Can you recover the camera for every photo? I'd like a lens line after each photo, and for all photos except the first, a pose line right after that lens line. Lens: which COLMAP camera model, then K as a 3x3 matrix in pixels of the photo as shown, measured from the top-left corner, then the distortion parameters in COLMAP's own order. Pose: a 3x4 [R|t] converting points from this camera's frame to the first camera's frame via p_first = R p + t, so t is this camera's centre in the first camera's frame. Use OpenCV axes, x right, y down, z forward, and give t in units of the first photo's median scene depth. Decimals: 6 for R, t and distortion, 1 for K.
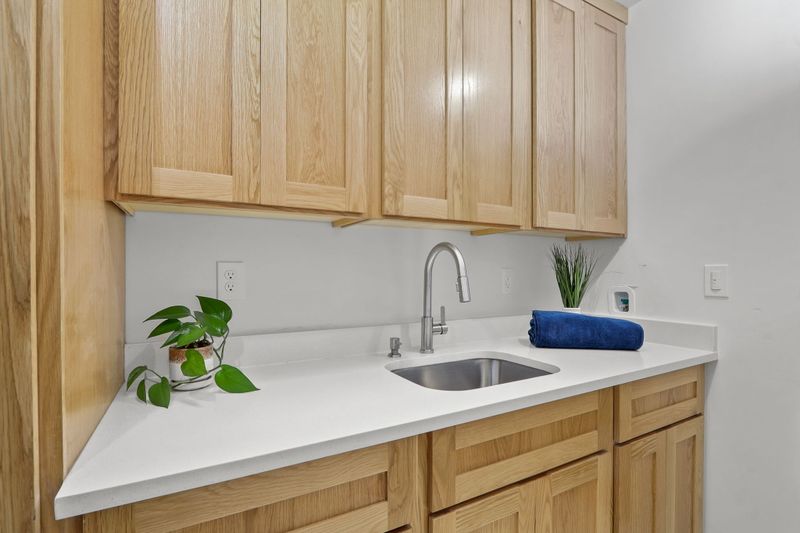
lens RADIAL K [[403.7, 0, 400.0], [0, 403.7, 266.5], [0, 0, 1]] dist [-0.024243, 0.009022]
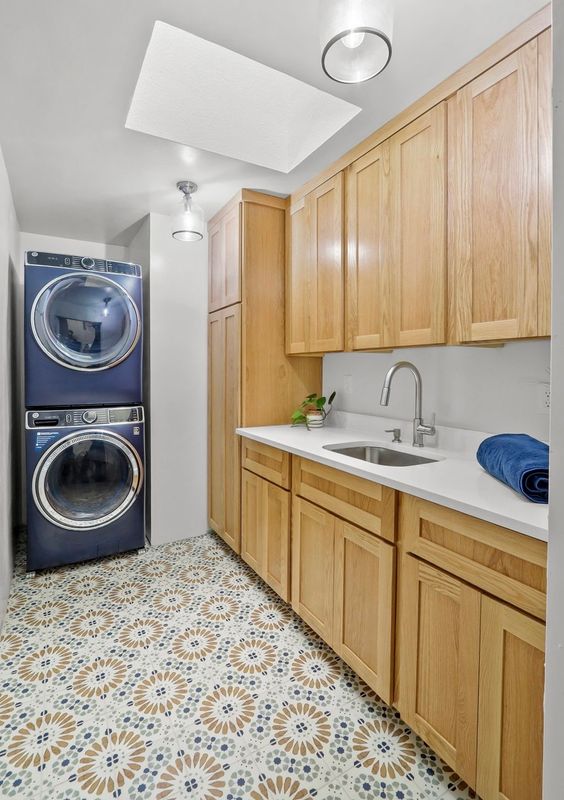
lens RADIAL K [[387.4, 0, 283.7], [0, 387.4, 380.0], [0, 0, 1]] dist [-0.017010, 0.000938]
pose [[-0.001315, 0.014953, -0.999887, 1.639498], [-0.008898, 0.999848, 0.014964, -0.018584], [0.999960, 0.008917, -0.001181, 0.710554]]
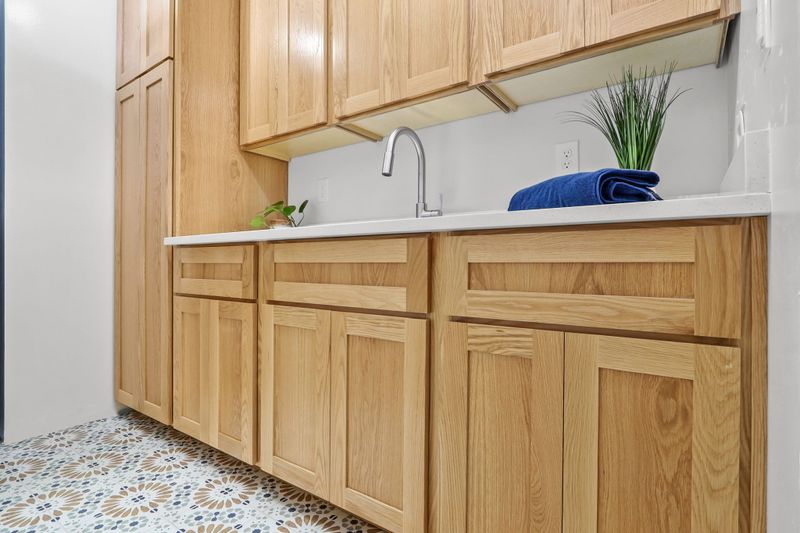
lens RADIAL K [[403.7, 0, 400.0], [0, 403.7, 266.5], [0, 0, 1]] dist [-0.024243, 0.009022]
pose [[0.416134, -0.001157, -0.909302, 1.271774], [-0.006270, 0.999972, -0.004142, 0.370523], [0.909282, 0.007425, 0.416115, 0.632073]]
